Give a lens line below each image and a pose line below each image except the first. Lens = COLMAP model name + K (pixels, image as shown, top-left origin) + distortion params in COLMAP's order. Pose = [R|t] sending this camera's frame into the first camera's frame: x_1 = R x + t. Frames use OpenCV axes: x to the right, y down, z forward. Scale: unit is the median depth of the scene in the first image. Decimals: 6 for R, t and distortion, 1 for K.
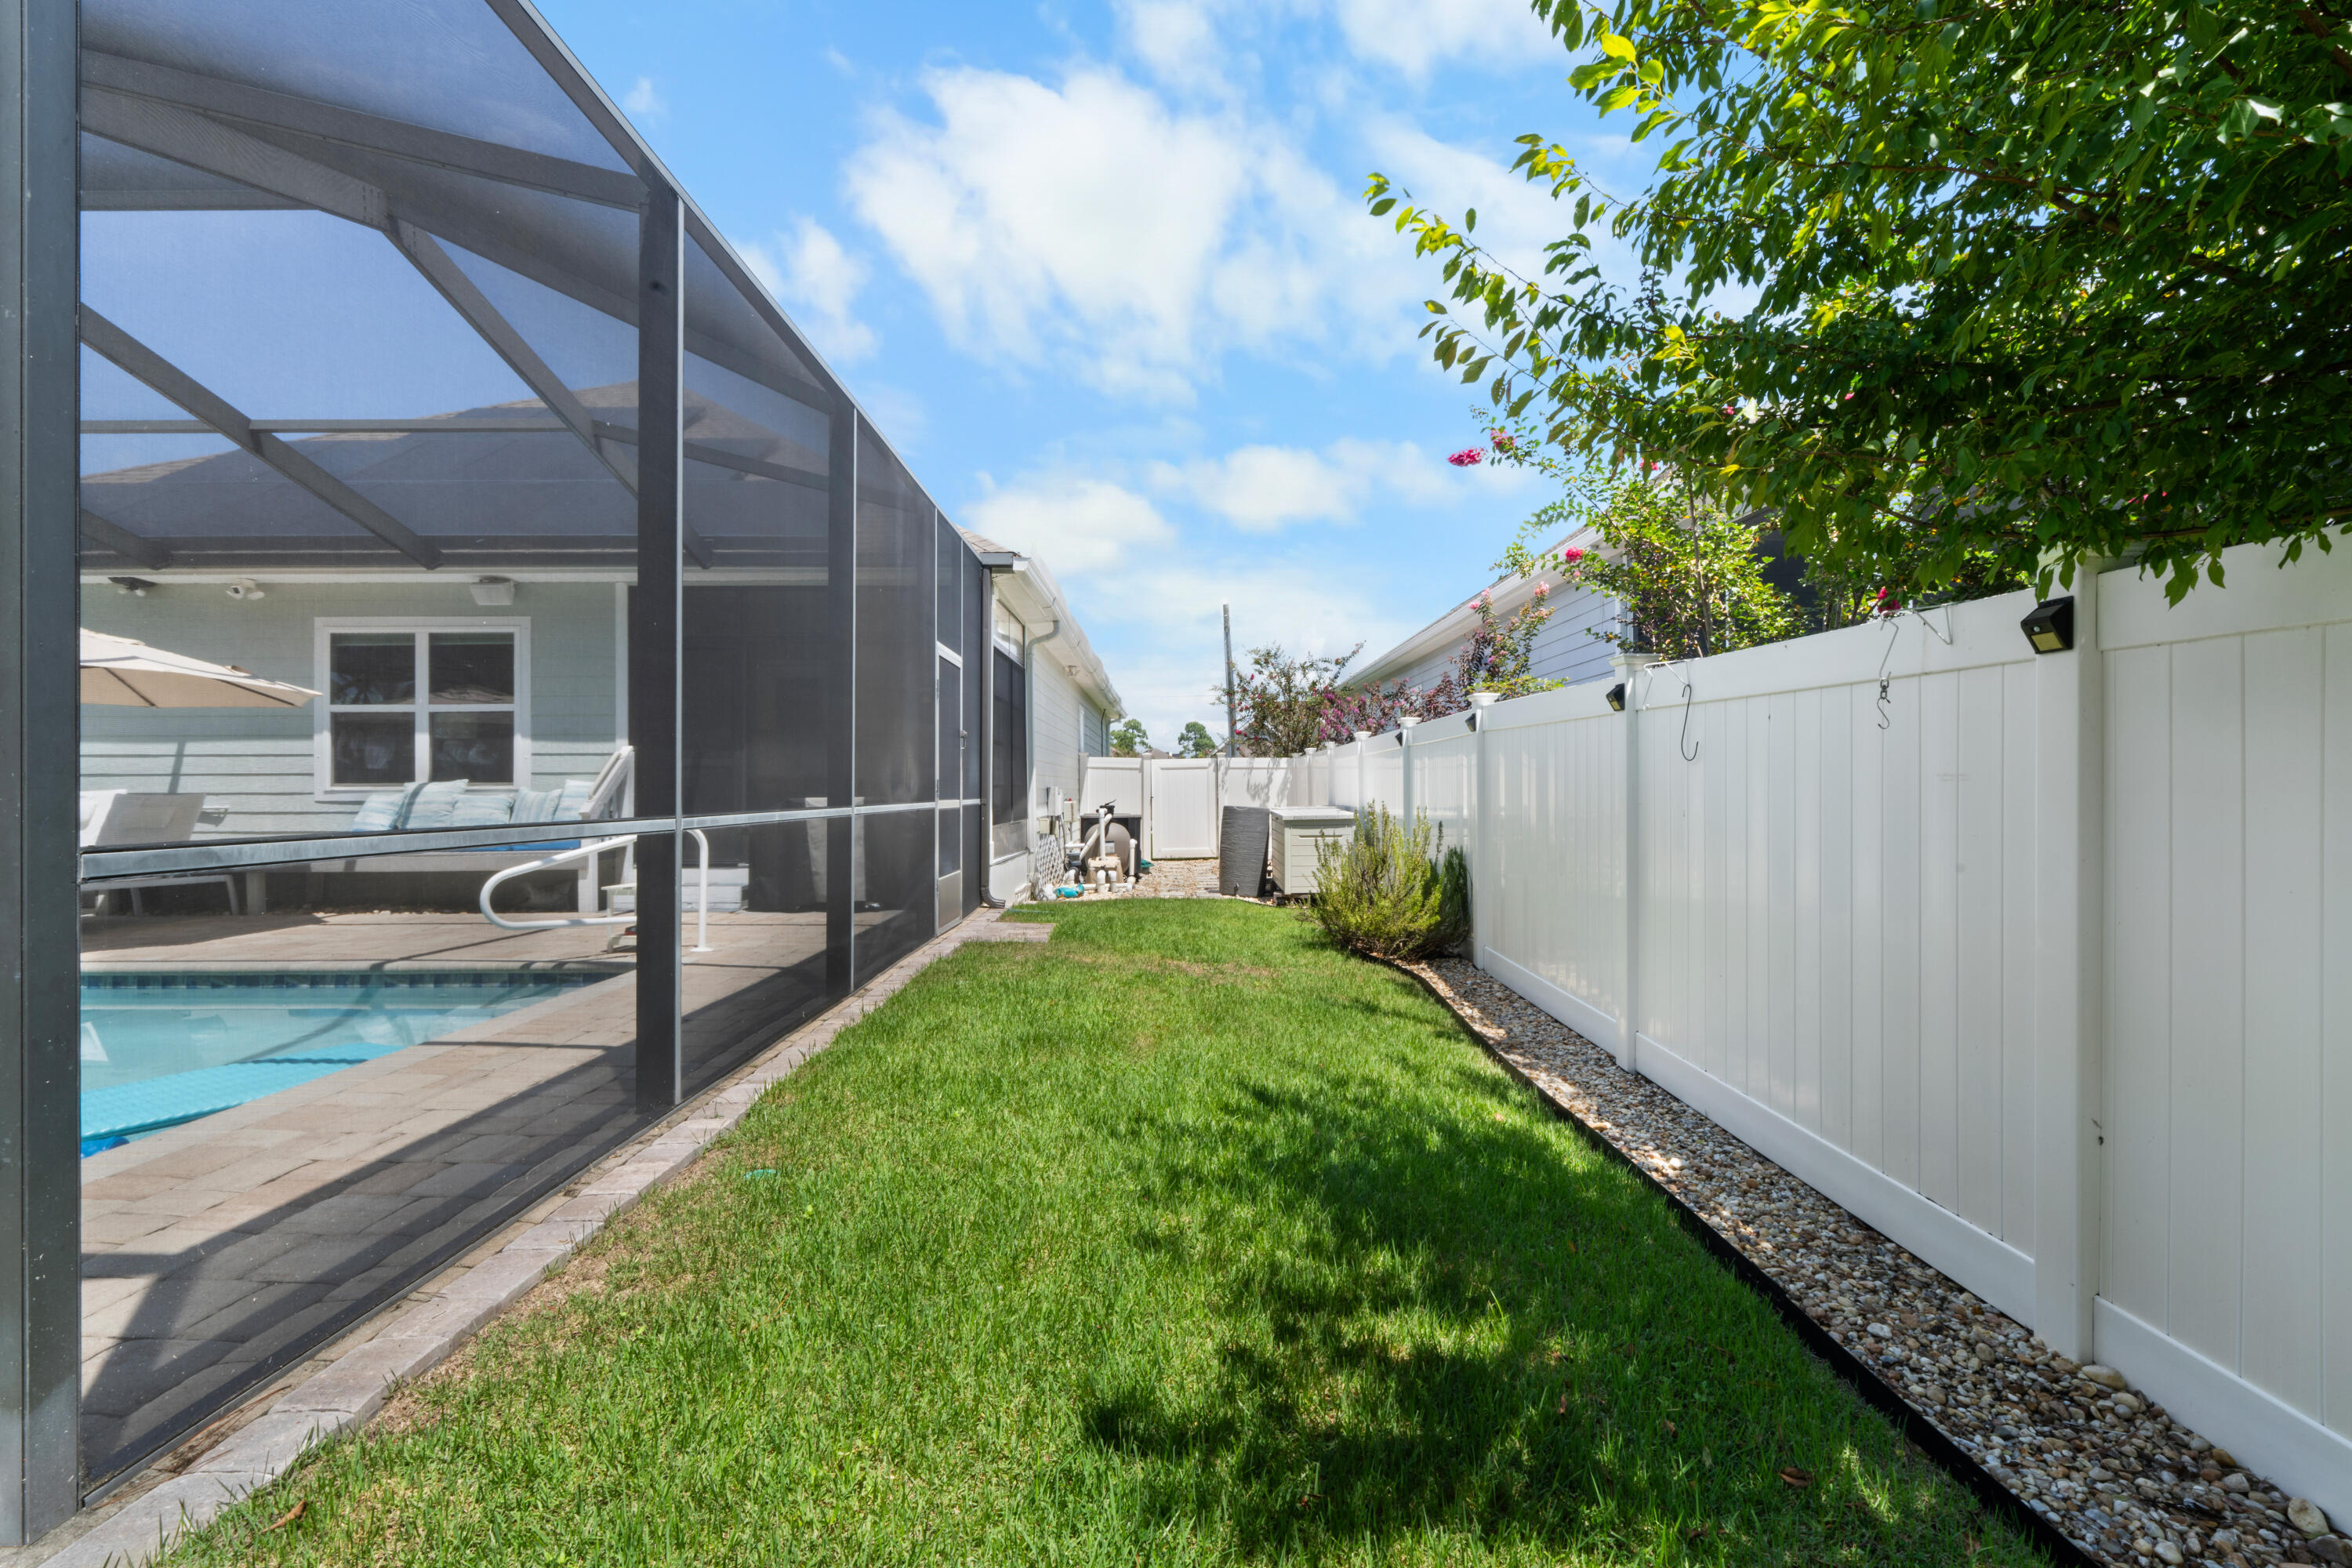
lens RADIAL K [[1064.1, 0, 1170.1], [0, 1064.1, 784.9], [0, 0, 1]] dist [0.000575, 0.000236]
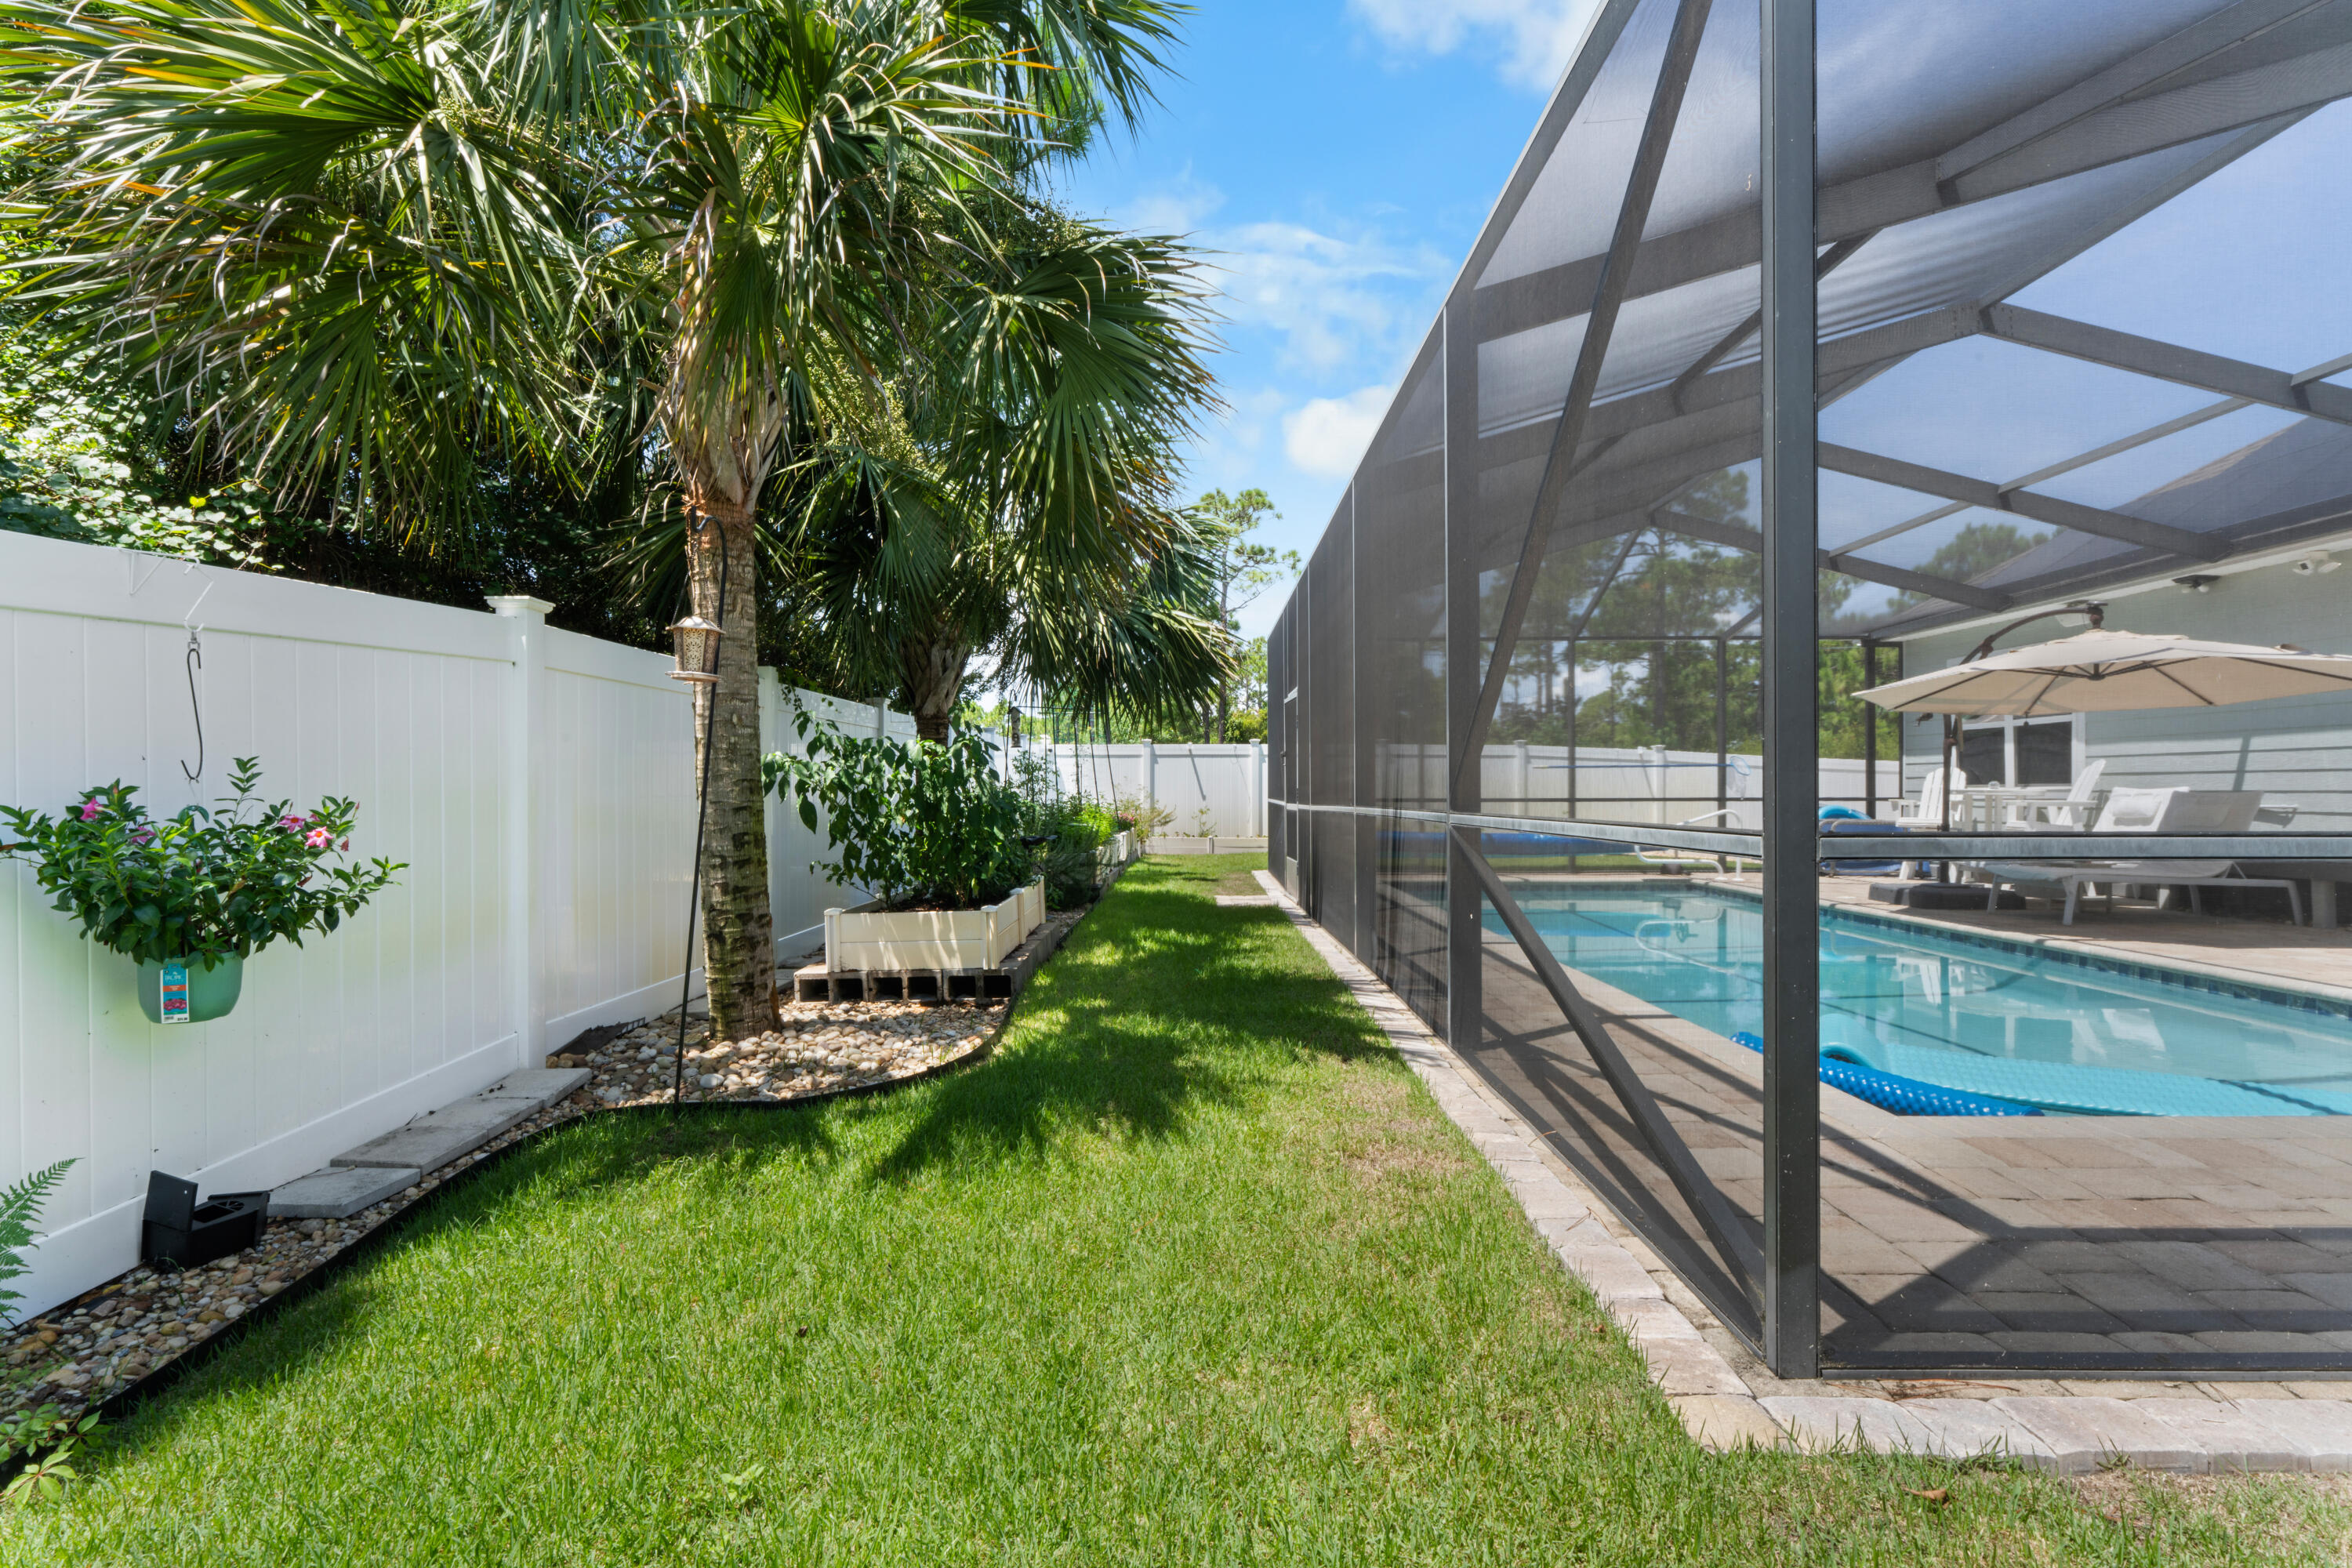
lens RADIAL K [[1064.1, 0, 1170.1], [0, 1064.1, 784.9], [0, 0, 1]] dist [0.000575, 0.000236]
pose [[-0.008582, -0.002428, -0.999960, 0.113582], [0.003960, 0.999989, -0.002462, 0.003512], [0.999955, -0.003981, -0.008572, 0.158513]]
